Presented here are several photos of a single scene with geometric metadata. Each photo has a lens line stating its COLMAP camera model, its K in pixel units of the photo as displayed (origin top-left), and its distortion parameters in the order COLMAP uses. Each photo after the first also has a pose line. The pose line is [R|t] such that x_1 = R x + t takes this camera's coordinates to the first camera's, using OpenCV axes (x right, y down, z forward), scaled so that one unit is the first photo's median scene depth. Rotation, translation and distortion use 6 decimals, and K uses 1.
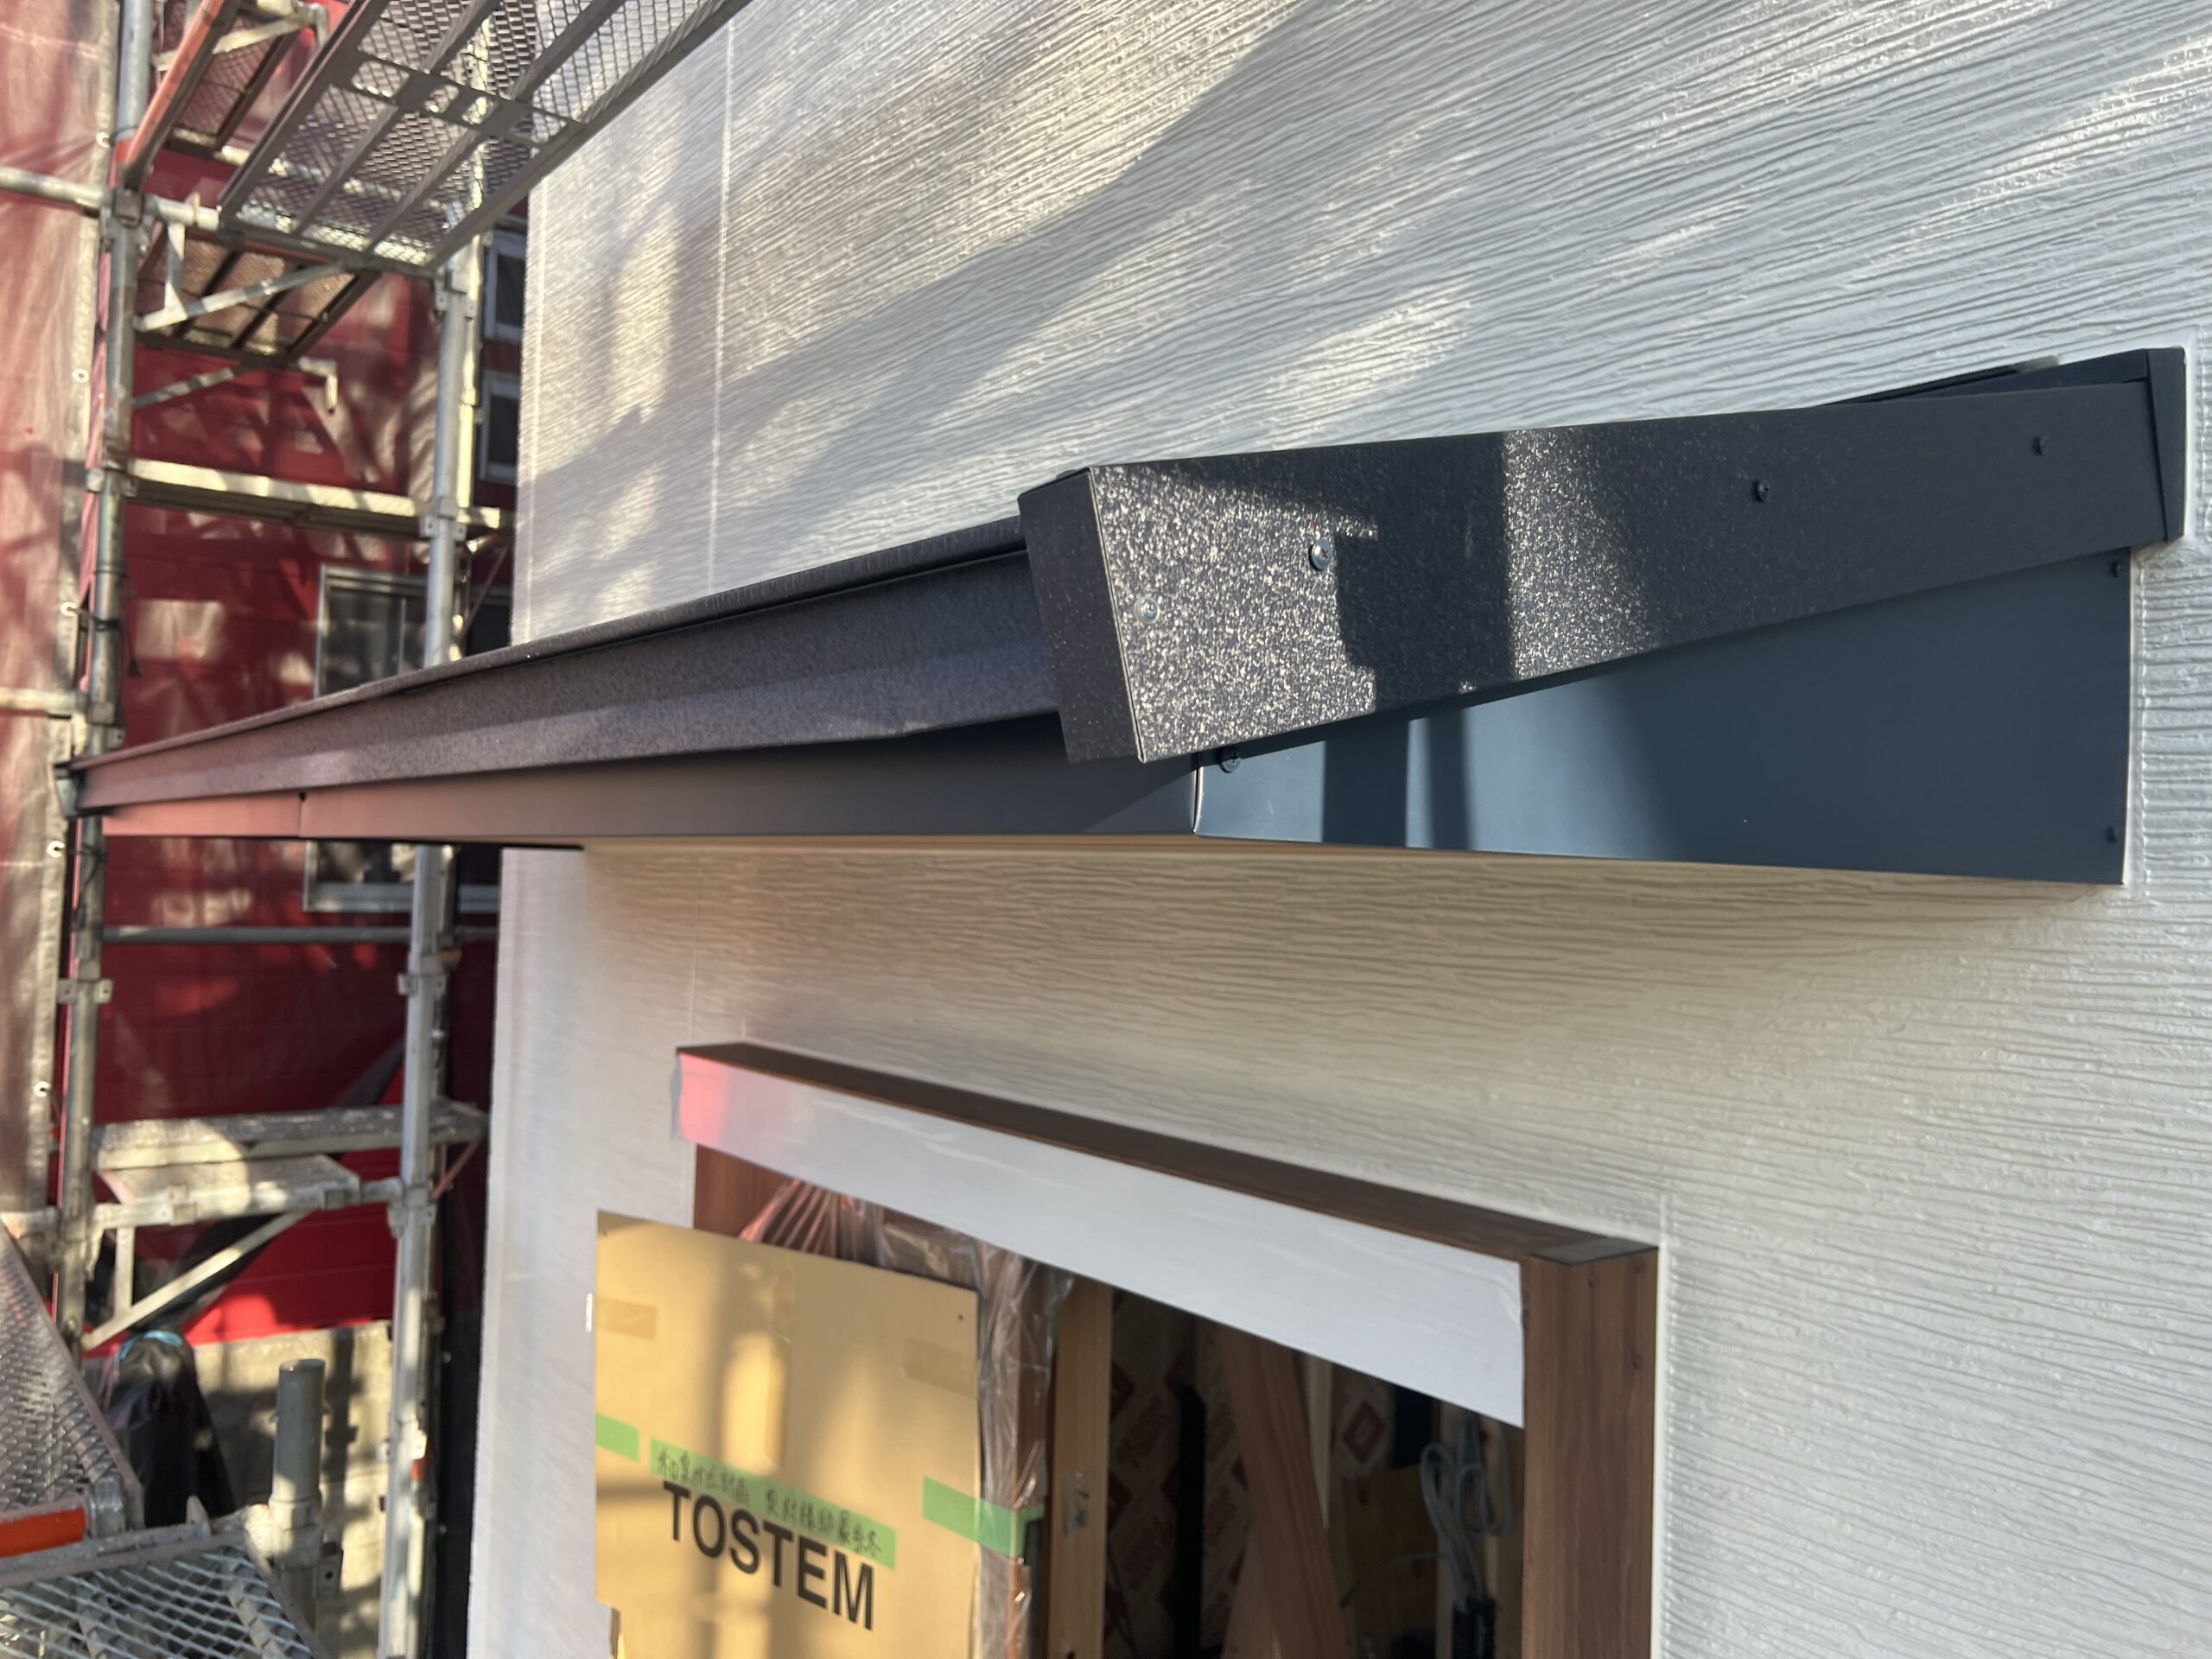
lens RADIAL K [[1754.1, 0, 1164.1], [0, 1754.1, 833.0], [0, 0, 1]] dist [0.038092, -0.063463]
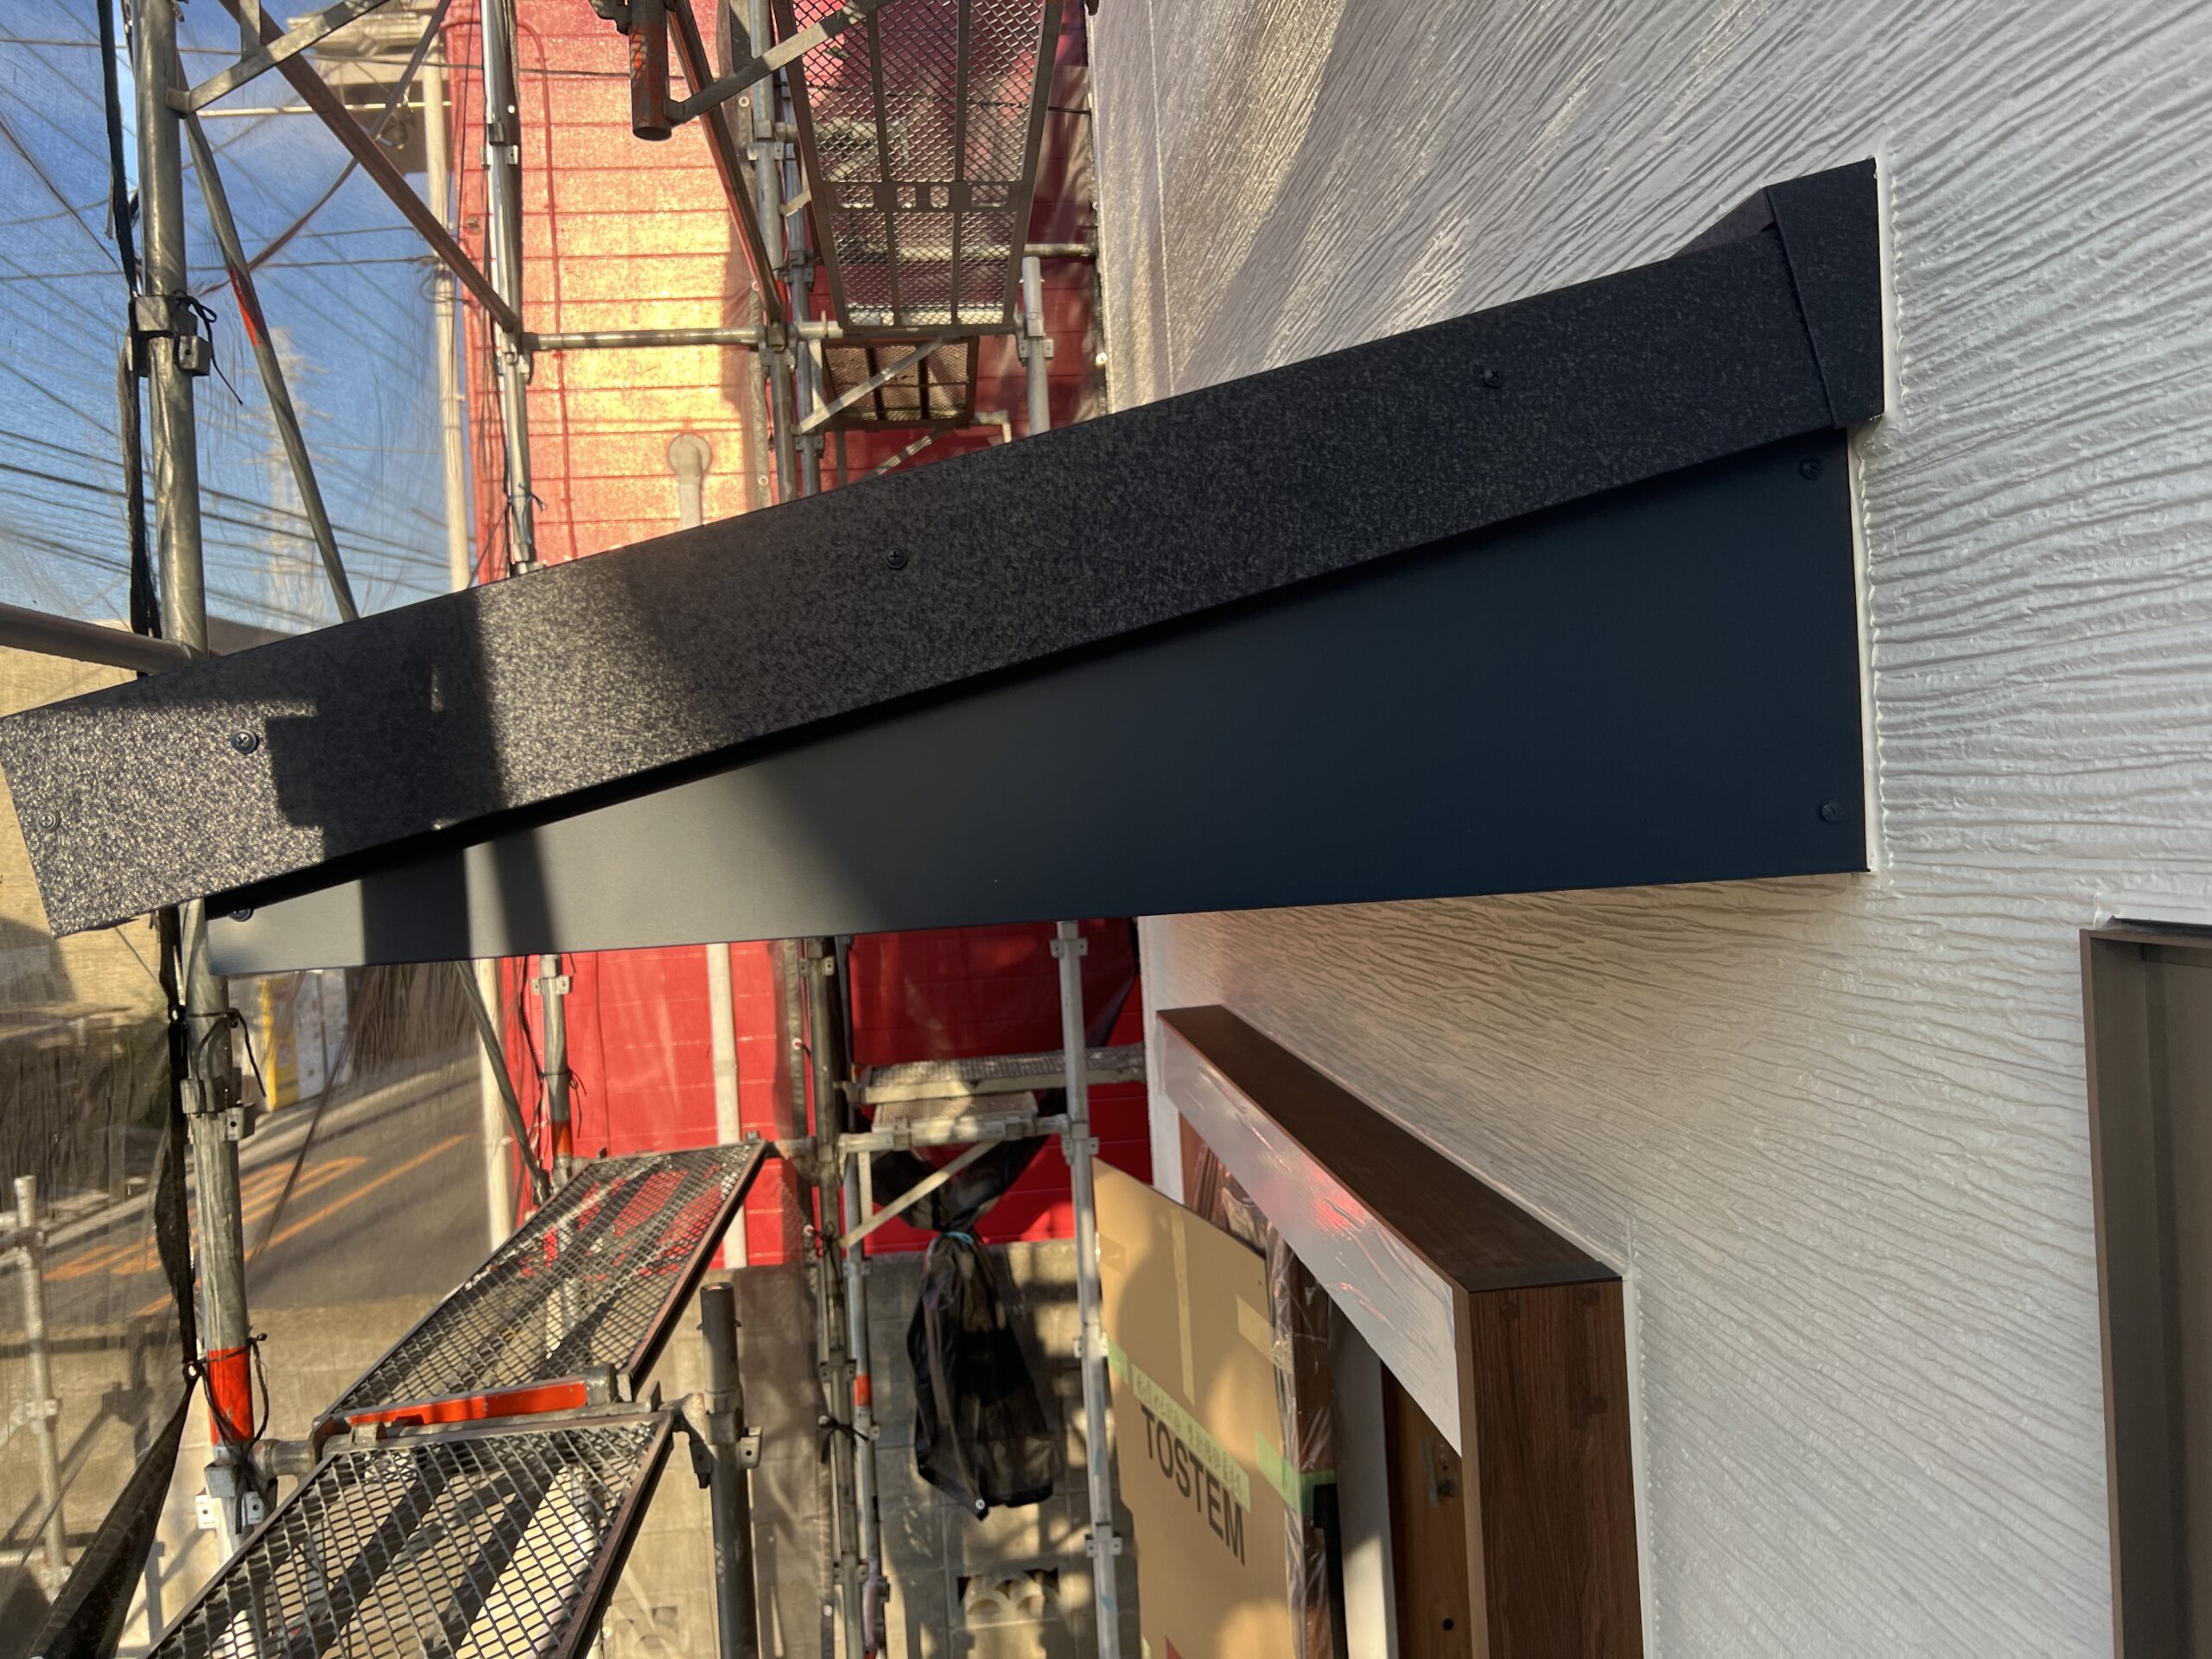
lens RADIAL K [[1754.1, 0, 1105.8], [0, 1754.1, 841.9], [0, 0, 1]] dist [0.038092, -0.063463]
pose [[0.834938, -0.065166, -0.546472, 0.494563], [0.095522, 0.995053, 0.027286, -0.026507], [0.541991, -0.074982, 0.837033, 0.122800]]
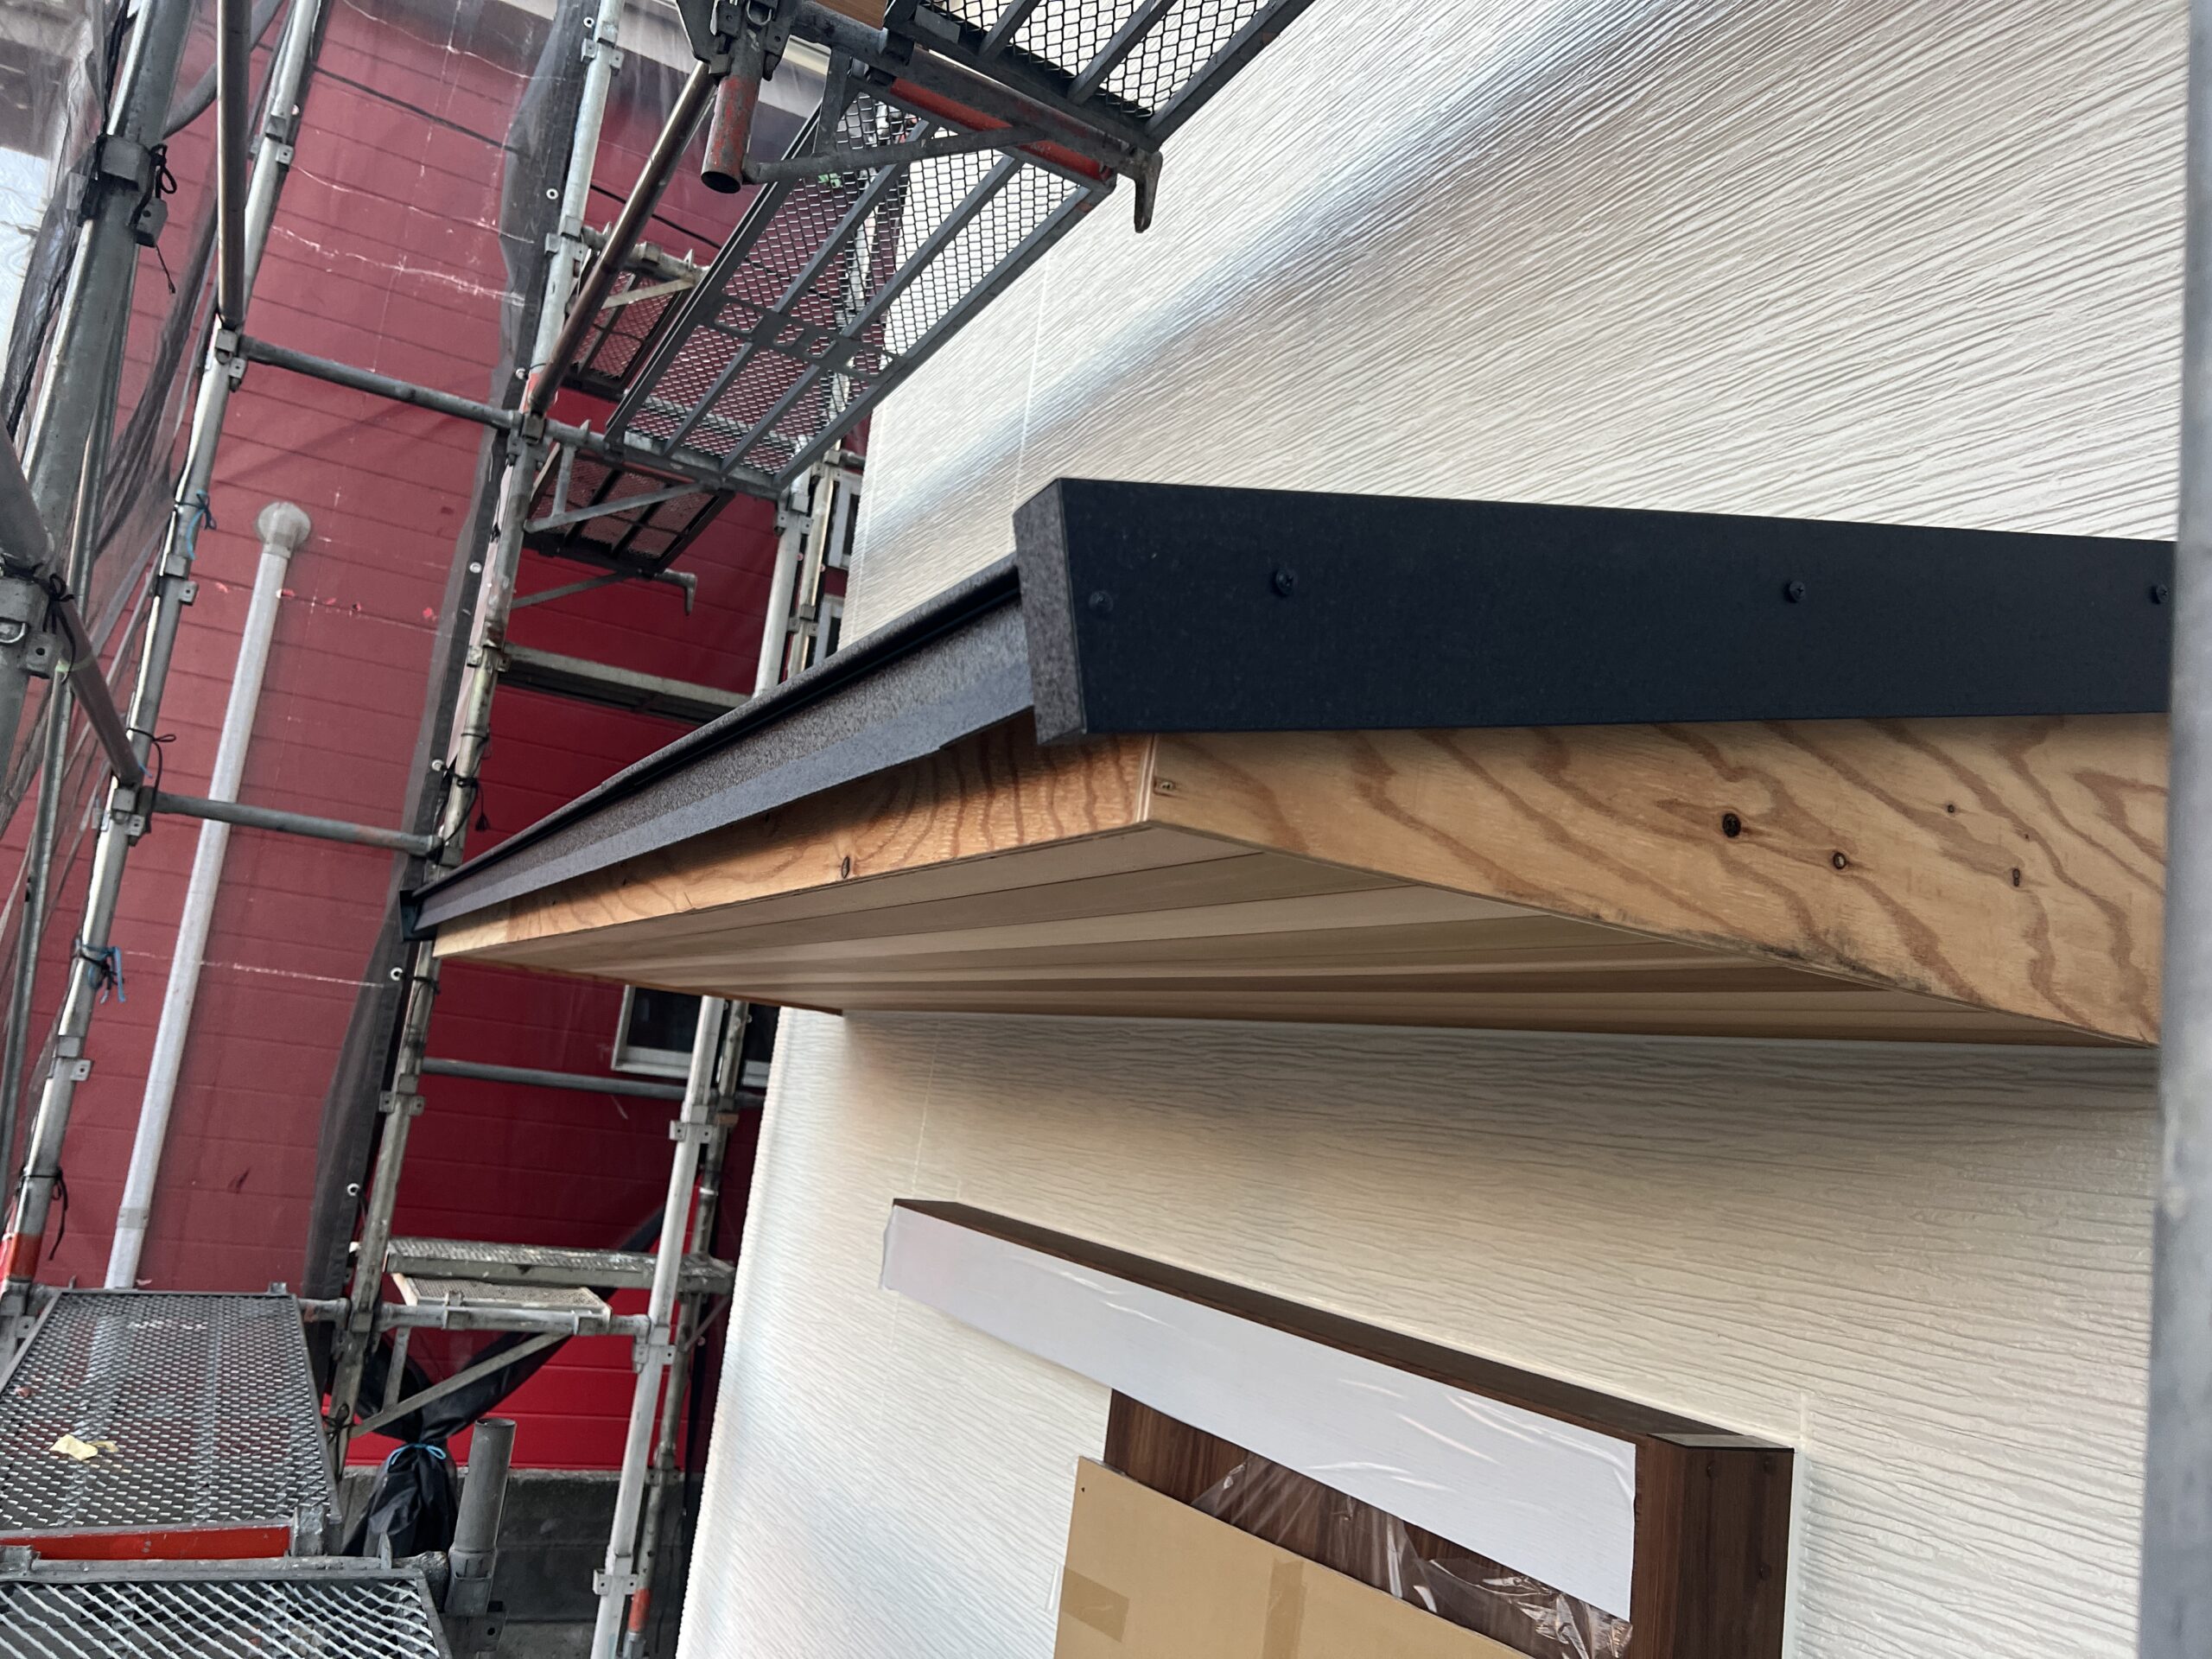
lens RADIAL K [[1754.1, 0, 1125.6], [0, 1754.1, 839.6], [0, 0, 1]] dist [0.038092, -0.063463]
pose [[0.977464, 0.062550, -0.201620, 0.089743], [-0.090833, 0.986779, -0.134226, 0.064173], [0.190559, 0.149515, 0.970223, -0.028458]]
